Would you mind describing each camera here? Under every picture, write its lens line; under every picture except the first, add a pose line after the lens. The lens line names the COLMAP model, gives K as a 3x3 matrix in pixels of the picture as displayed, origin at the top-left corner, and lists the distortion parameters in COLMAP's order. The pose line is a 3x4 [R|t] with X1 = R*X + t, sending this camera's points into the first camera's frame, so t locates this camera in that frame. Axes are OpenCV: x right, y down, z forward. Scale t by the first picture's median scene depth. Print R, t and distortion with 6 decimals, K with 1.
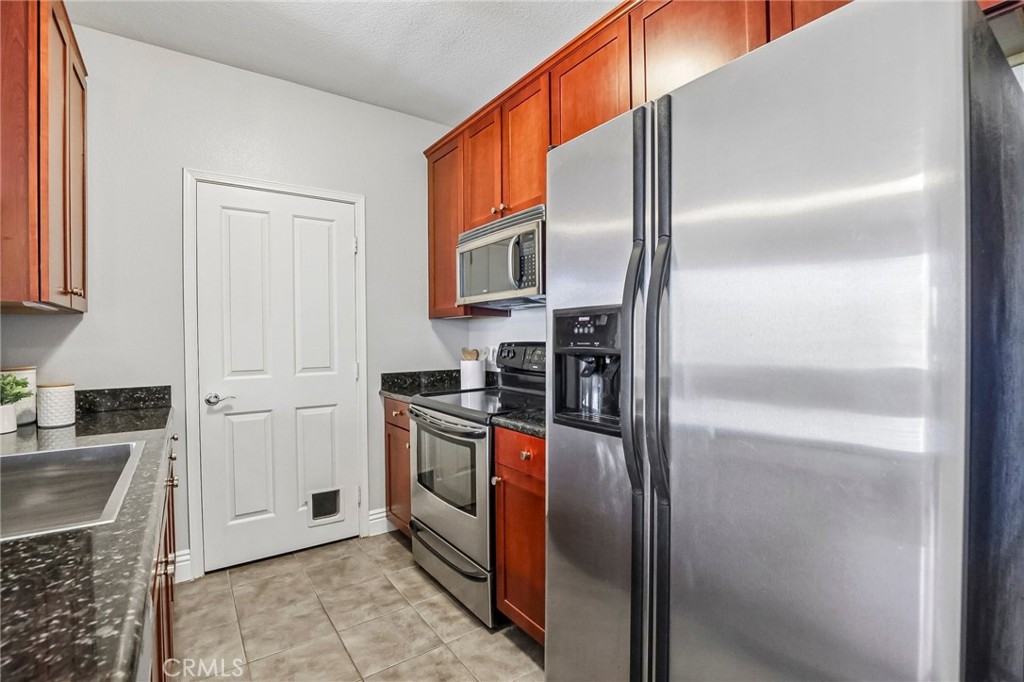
lens RADIAL K [[465.6, 0, 511.9], [0, 465.6, 337.4], [0, 0, 1]] dist [-0.036411, 0.005983]
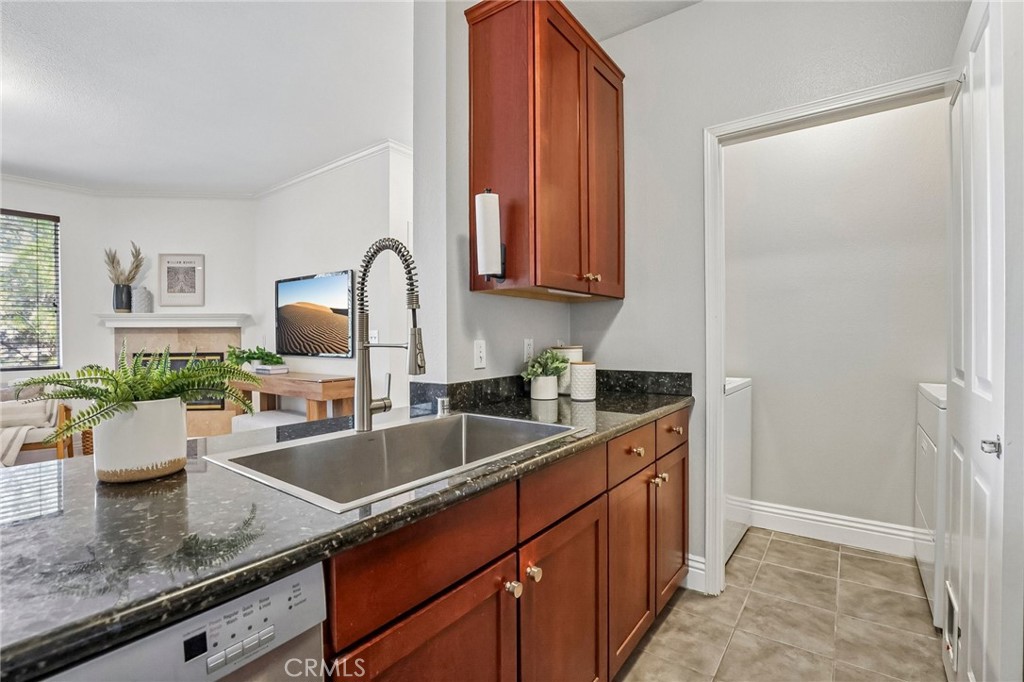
lens RADIAL K [[470.1, 0, 512.0], [0, 470.1, 341.0], [0, 0, 1]] dist [-0.032754, 0.000355]
pose [[0.308424, 0.017135, -0.951095, 0.029826], [0.003095, 0.999814, 0.019017, 0.022396], [0.951244, -0.008809, 0.308314, 0.374495]]
